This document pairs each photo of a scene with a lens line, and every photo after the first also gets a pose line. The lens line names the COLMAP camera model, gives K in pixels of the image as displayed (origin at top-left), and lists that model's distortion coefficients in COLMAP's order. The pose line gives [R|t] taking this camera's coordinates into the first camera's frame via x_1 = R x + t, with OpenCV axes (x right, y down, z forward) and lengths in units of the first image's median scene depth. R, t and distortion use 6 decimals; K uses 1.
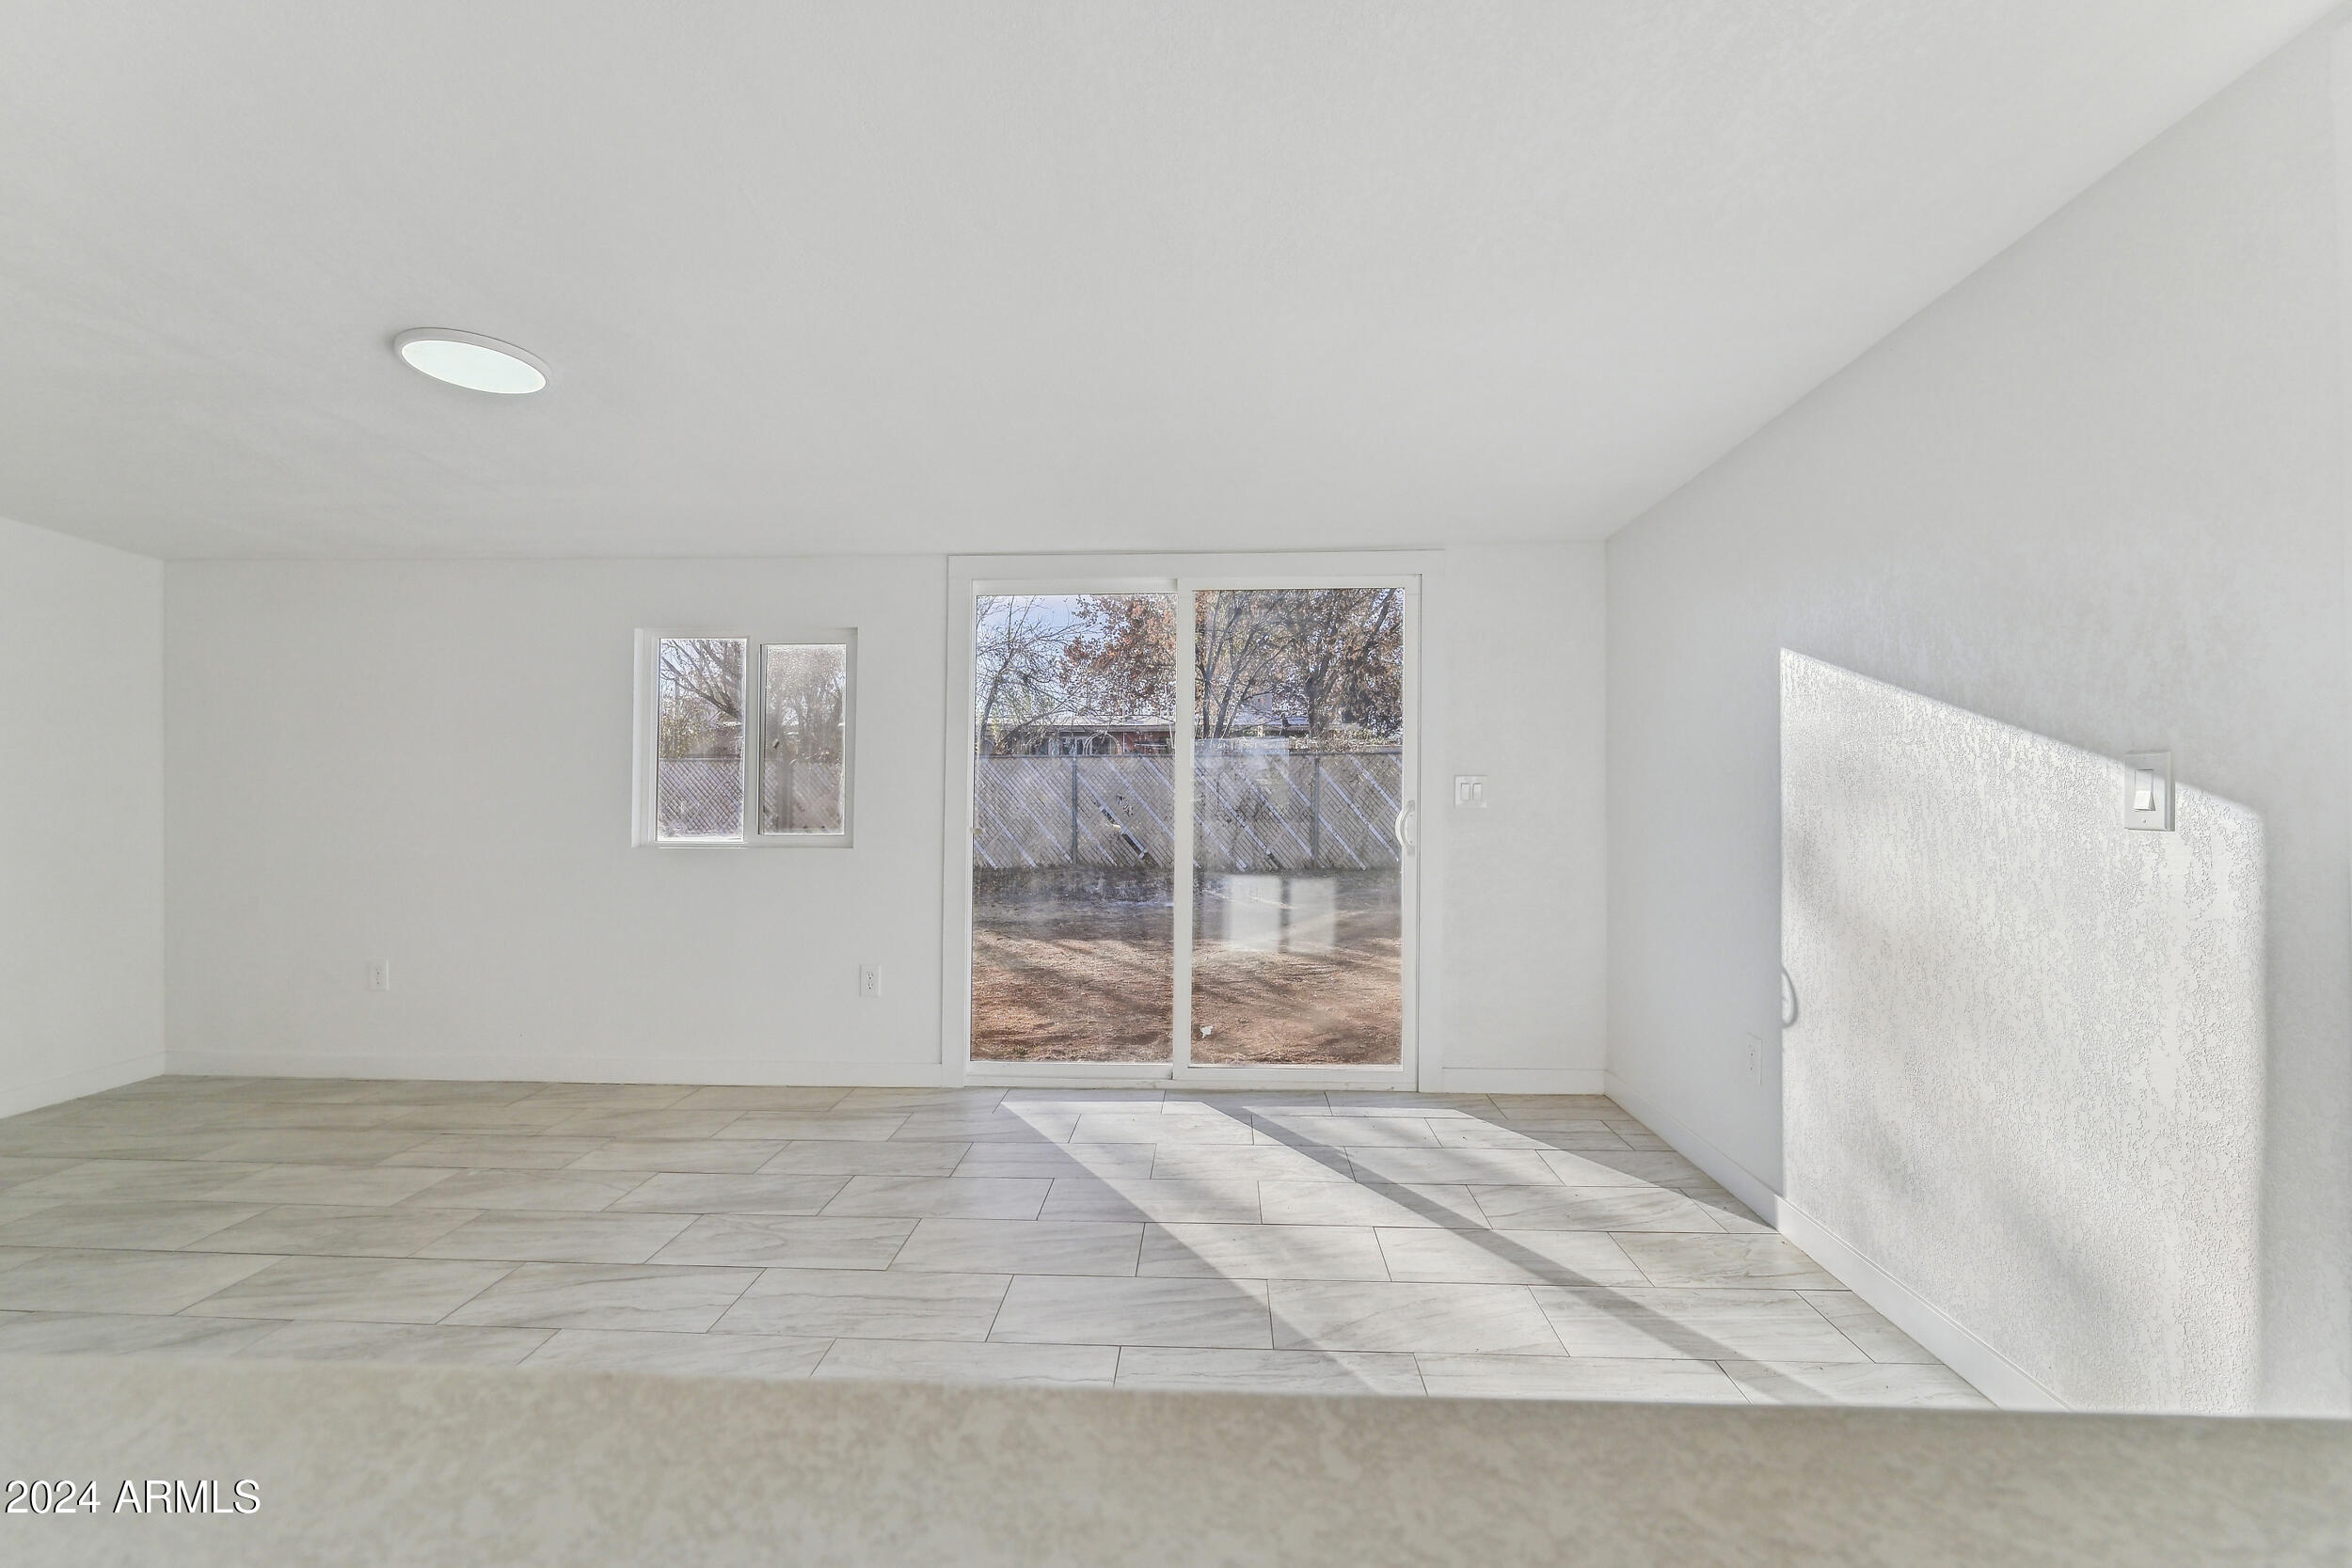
lens RADIAL K [[1030.8, 0, 1172.4], [0, 1030.8, 773.1], [0, 0, 1]] dist [-0.002264, -0.000890]
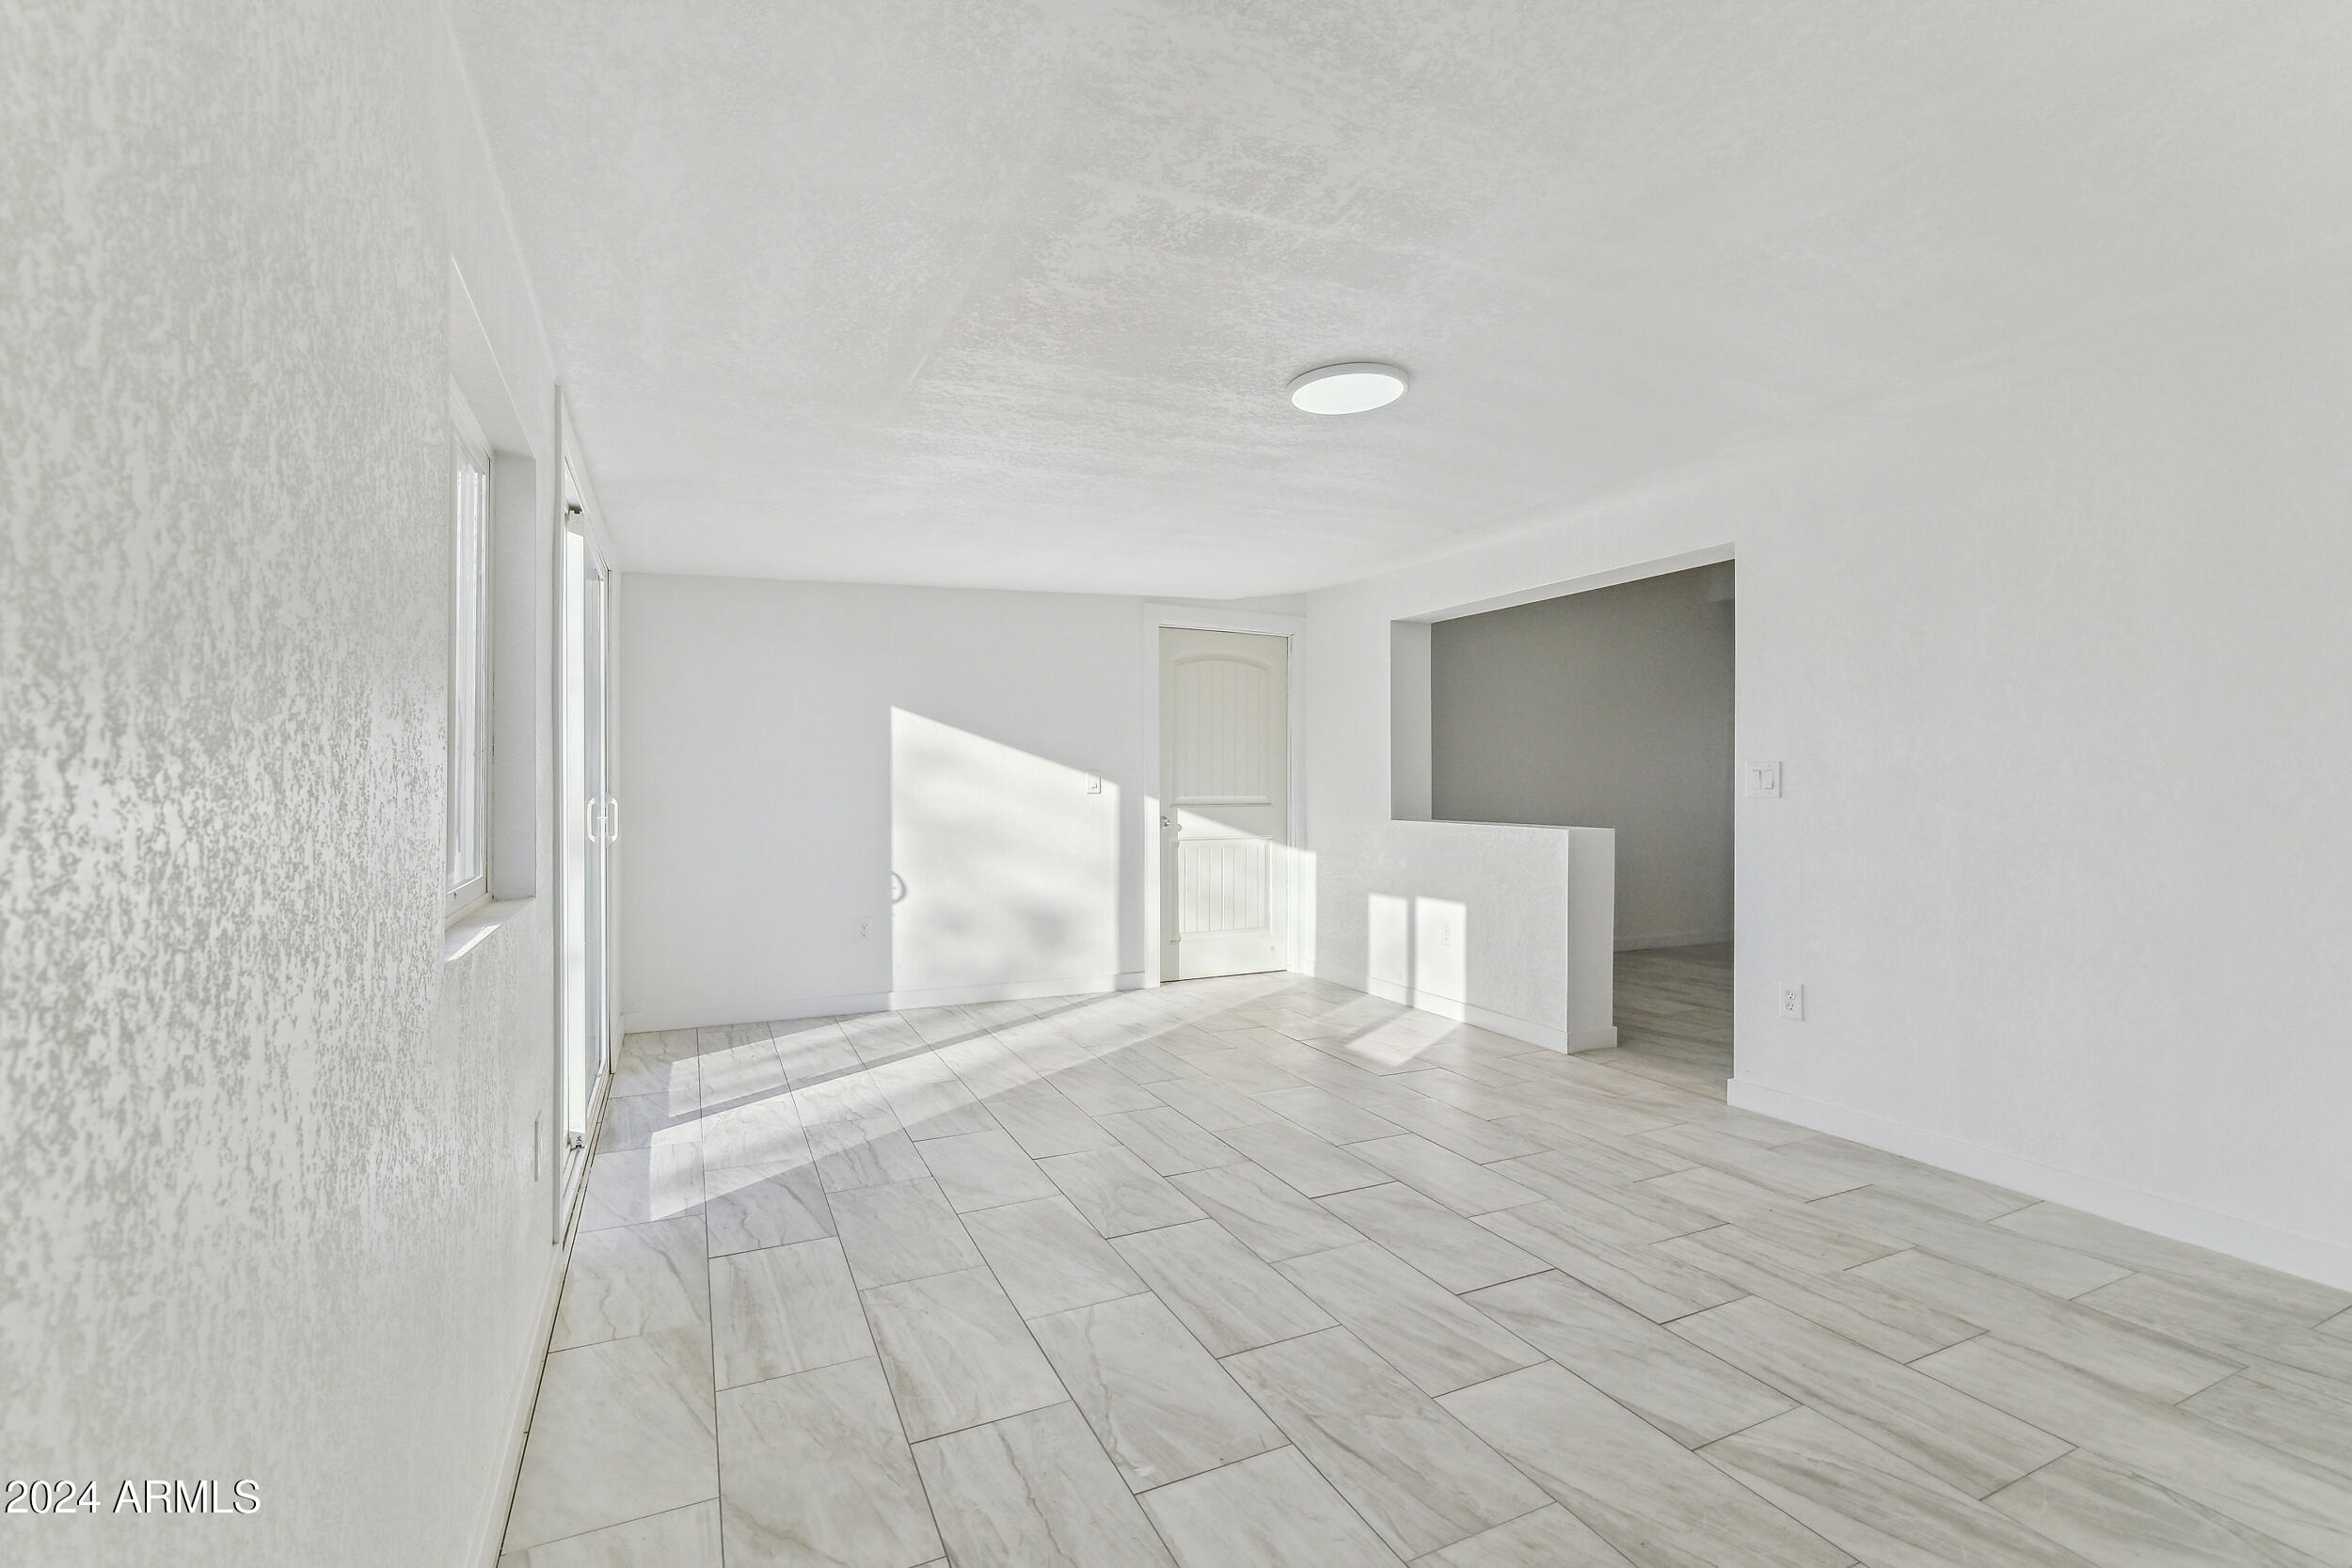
lens RADIAL K [[1030.8, 0, 1172.4], [0, 1030.8, 773.1], [0, 0, 1]] dist [-0.002264, -0.000890]
pose [[-0.464986, 0.005329, 0.885302, -1.311848], [-0.016011, 0.999768, -0.014427, 0.023088], [-0.885173, -0.020883, -0.464793, 1.393481]]
